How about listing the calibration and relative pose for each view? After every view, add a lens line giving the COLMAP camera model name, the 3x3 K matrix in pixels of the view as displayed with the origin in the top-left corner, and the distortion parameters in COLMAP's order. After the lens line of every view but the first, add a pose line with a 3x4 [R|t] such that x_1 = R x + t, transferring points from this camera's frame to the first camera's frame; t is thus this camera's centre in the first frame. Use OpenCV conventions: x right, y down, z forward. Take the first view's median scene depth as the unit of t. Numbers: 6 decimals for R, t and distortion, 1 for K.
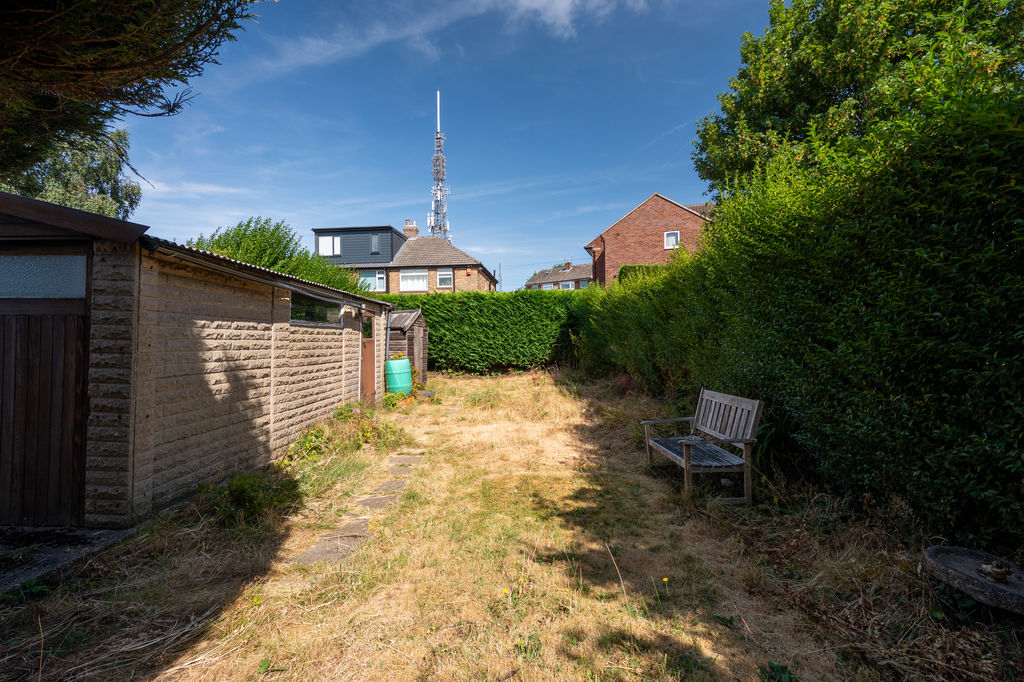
lens RADIAL K [[433.2, 0, 512.0], [0, 433.2, 341.0], [0, 0, 1]] dist [-0.000564, 0.000291]
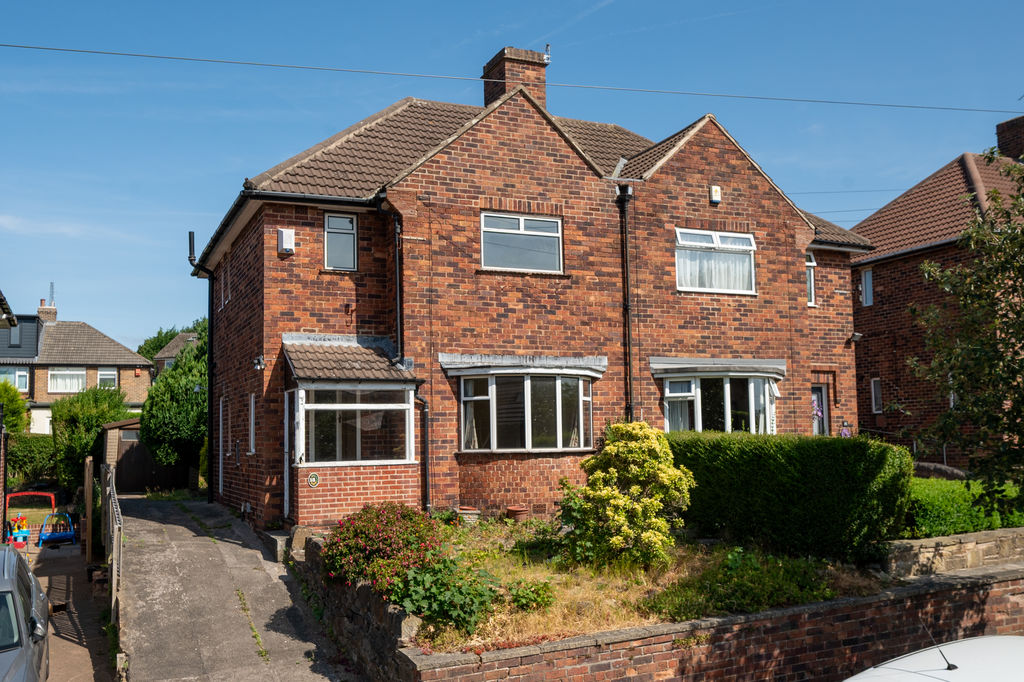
lens RADIAL K [[956.5, 0, 512.1], [0, 956.5, 411.9], [0, 0, 1]] dist [-0.002090, -0.000111]
pose [[0.900365, 0.012192, 0.434966, -1.487355], [0.005693, 0.999192, -0.039793, 0.008990], [-0.435099, 0.038305, 0.899567, -6.182540]]
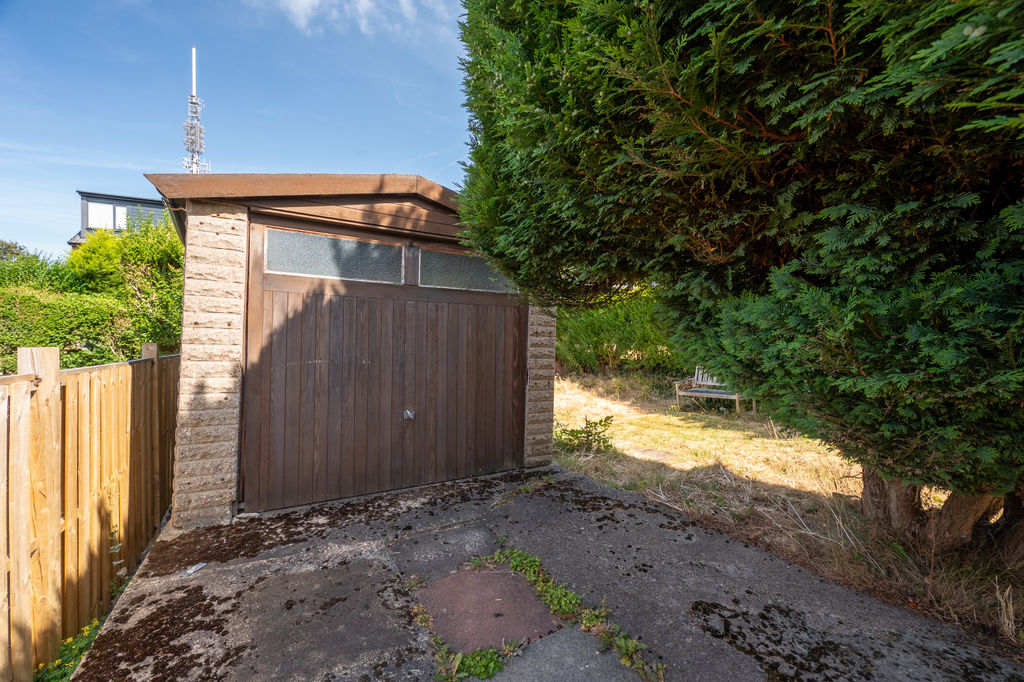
lens RADIAL K [[397.8, 0, 512.0], [0, 397.8, 341.0], [0, 0, 1]] dist [-0.000719, 0.000201]
pose [[0.849106, 0.003535, 0.528211, -1.059309], [-0.003658, 0.999993, -0.000812, 0.028125], [-0.528210, -0.001243, 0.849113, -0.005182]]
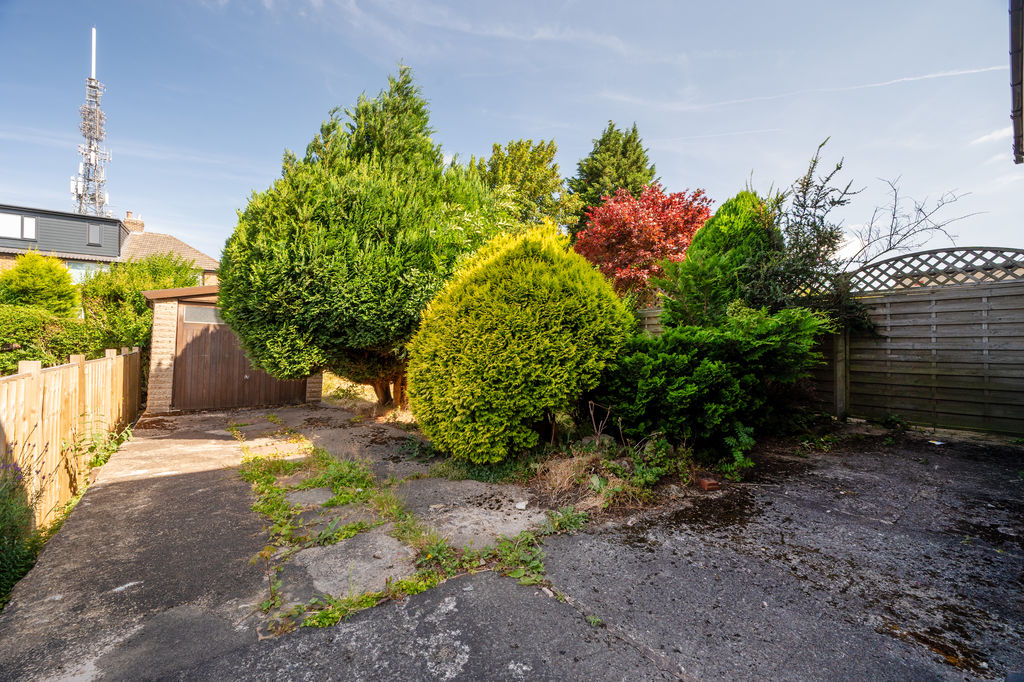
lens RADIAL K [[397.8, 0, 512.0], [0, 397.8, 341.0], [0, 0, 1]] dist [-0.000719, 0.000201]
pose [[0.759430, 0.018189, 0.650335, -1.095586], [-0.014163, 0.999834, -0.011425, 0.003185], [-0.650435, -0.000534, 0.759562, -1.337065]]
